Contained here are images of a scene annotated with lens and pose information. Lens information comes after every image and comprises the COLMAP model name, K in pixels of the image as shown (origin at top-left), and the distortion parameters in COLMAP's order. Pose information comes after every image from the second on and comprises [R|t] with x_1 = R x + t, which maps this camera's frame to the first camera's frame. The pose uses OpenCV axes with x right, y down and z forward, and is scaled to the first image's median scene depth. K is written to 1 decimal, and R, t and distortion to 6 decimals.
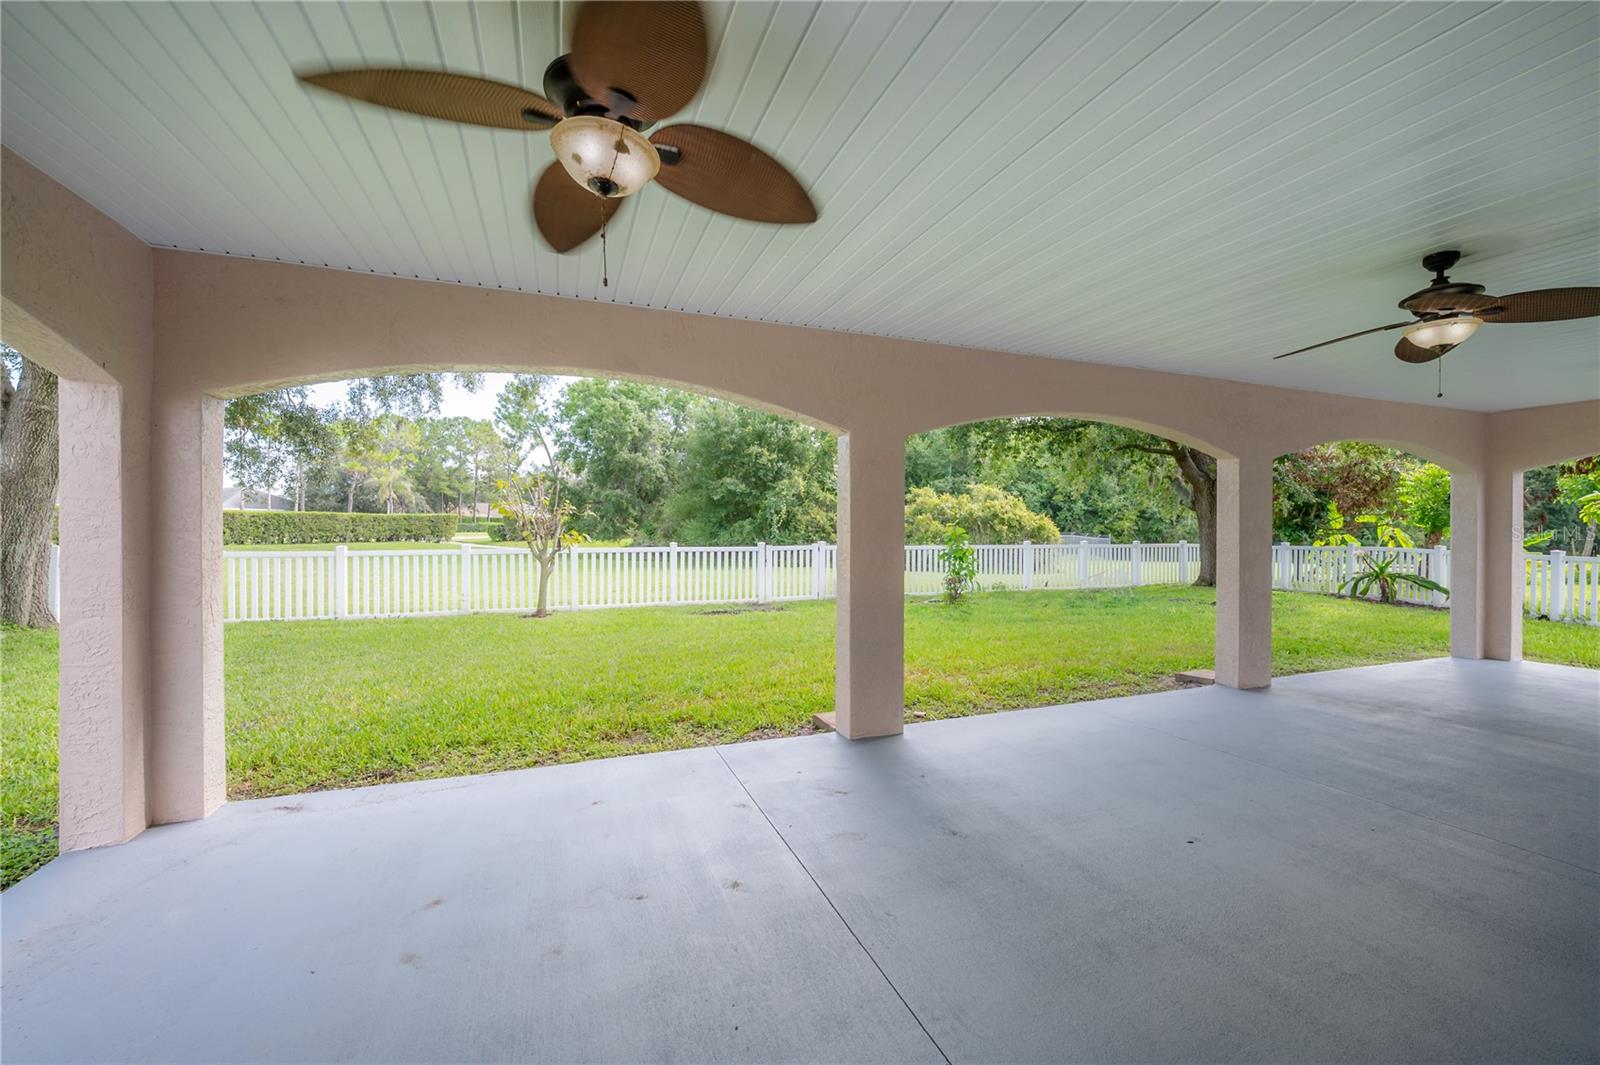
lens RADIAL K [[640.0, 0, 800.0], [0, 640.0, 532.5], [0, 0, 1]] dist [-0.000902, -0.000077]
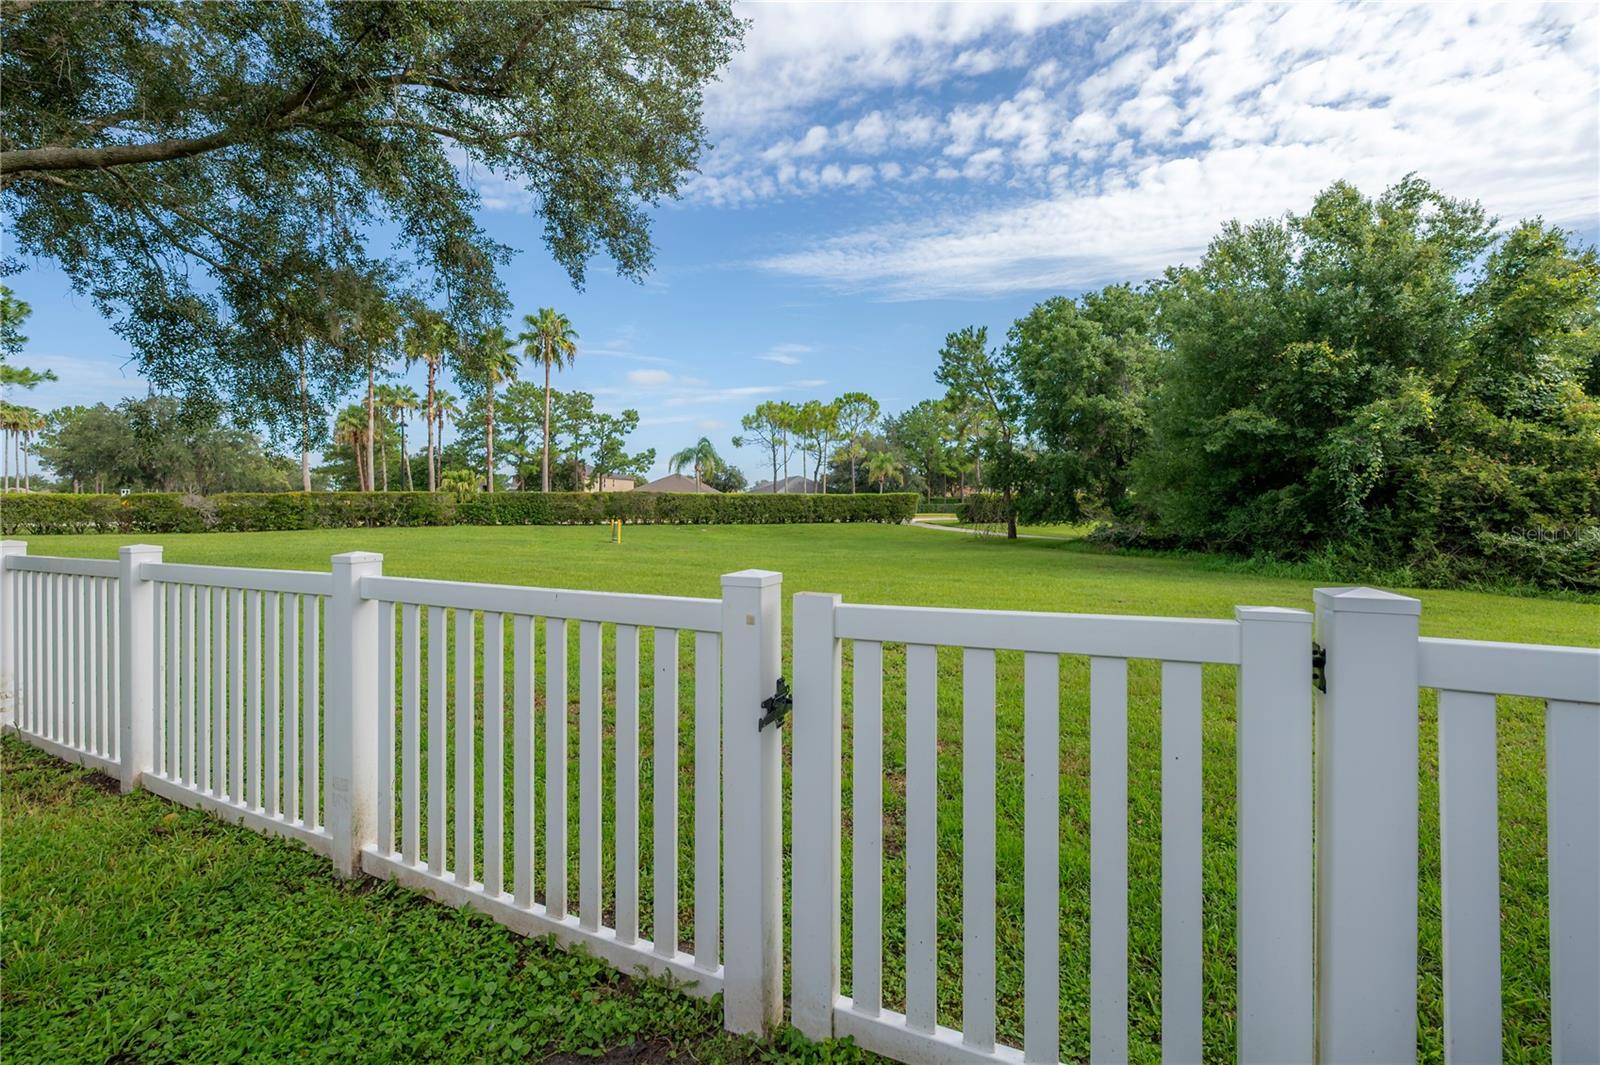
lens RADIAL K [[644.6, 0, 805.3], [0, 644.6, 503.9], [0, 0, 1]] dist [-0.001972, -0.000331]
pose [[0.696964, -0.011210, -0.717018, 0.019218], [-0.000381, 0.999872, -0.016002, 0.001956], [0.717106, 0.011426, 0.696871, 0.346449]]
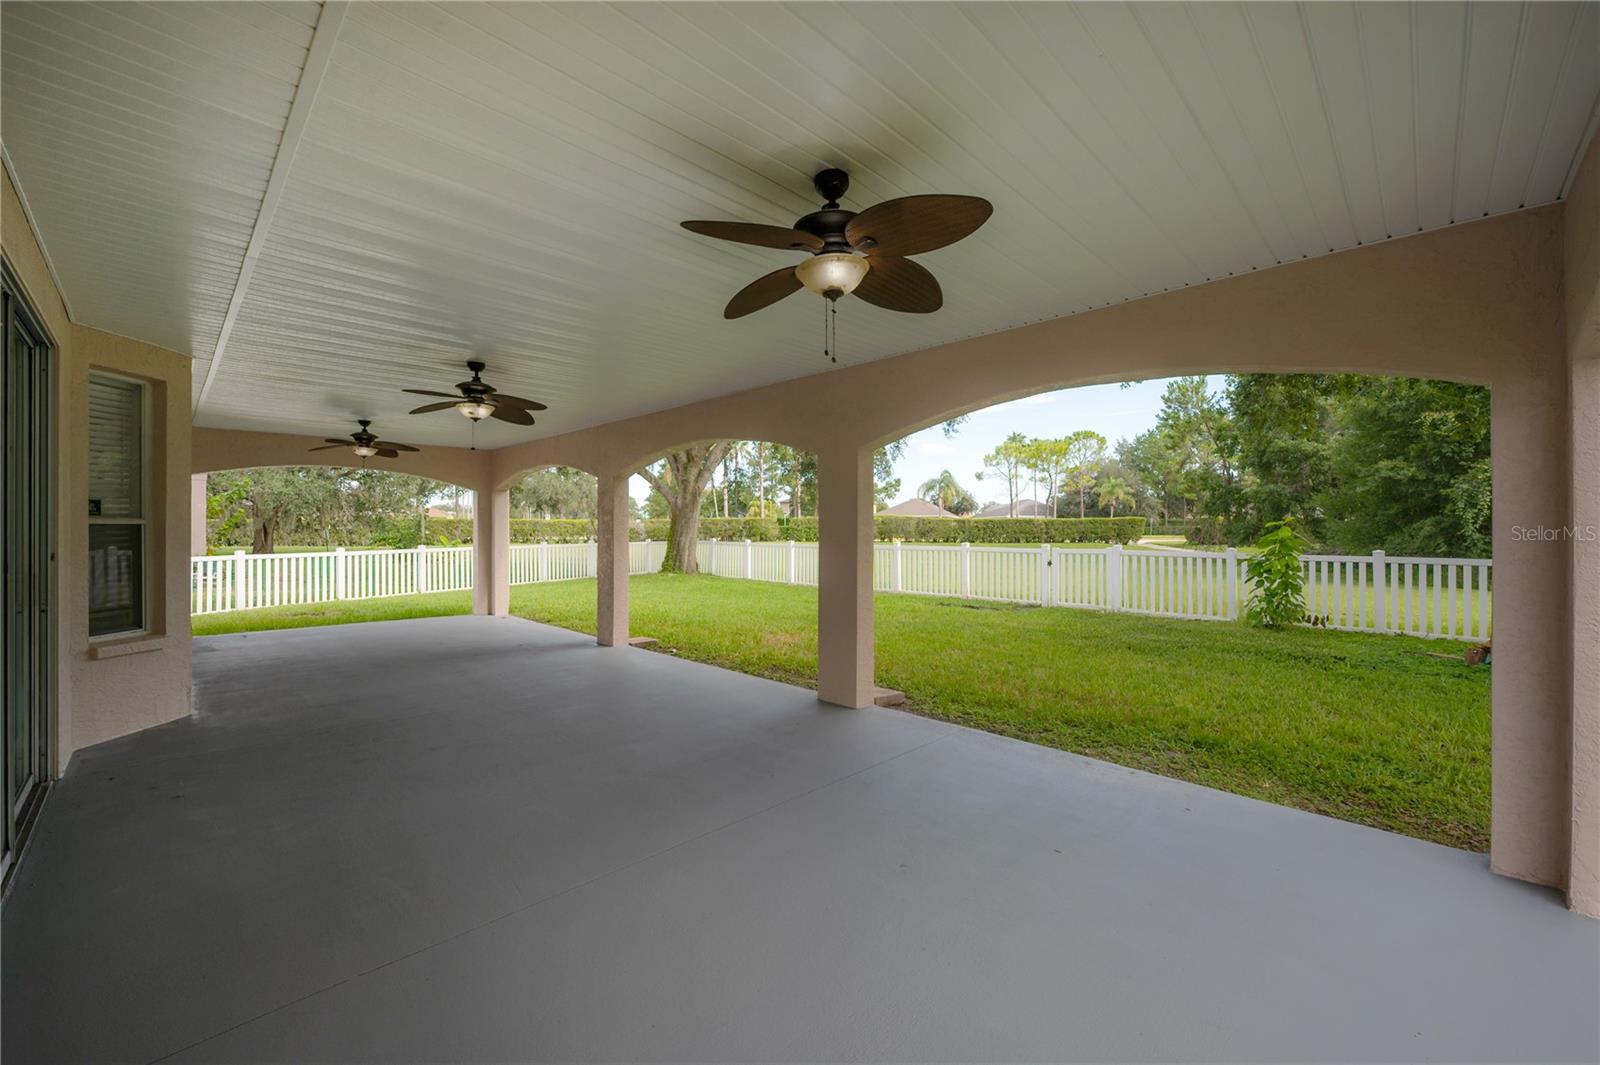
lens RADIAL K [[646.0, 0, 801.6], [0, 646.0, 524.9], [0, 0, 1]] dist [-0.001595, -0.000251]
pose [[0.414432, -0.008530, -0.910040, 0.260985], [-0.007310, 0.999893, -0.012701, 0.000675], [0.910051, 0.011916, 0.414325, 0.095696]]
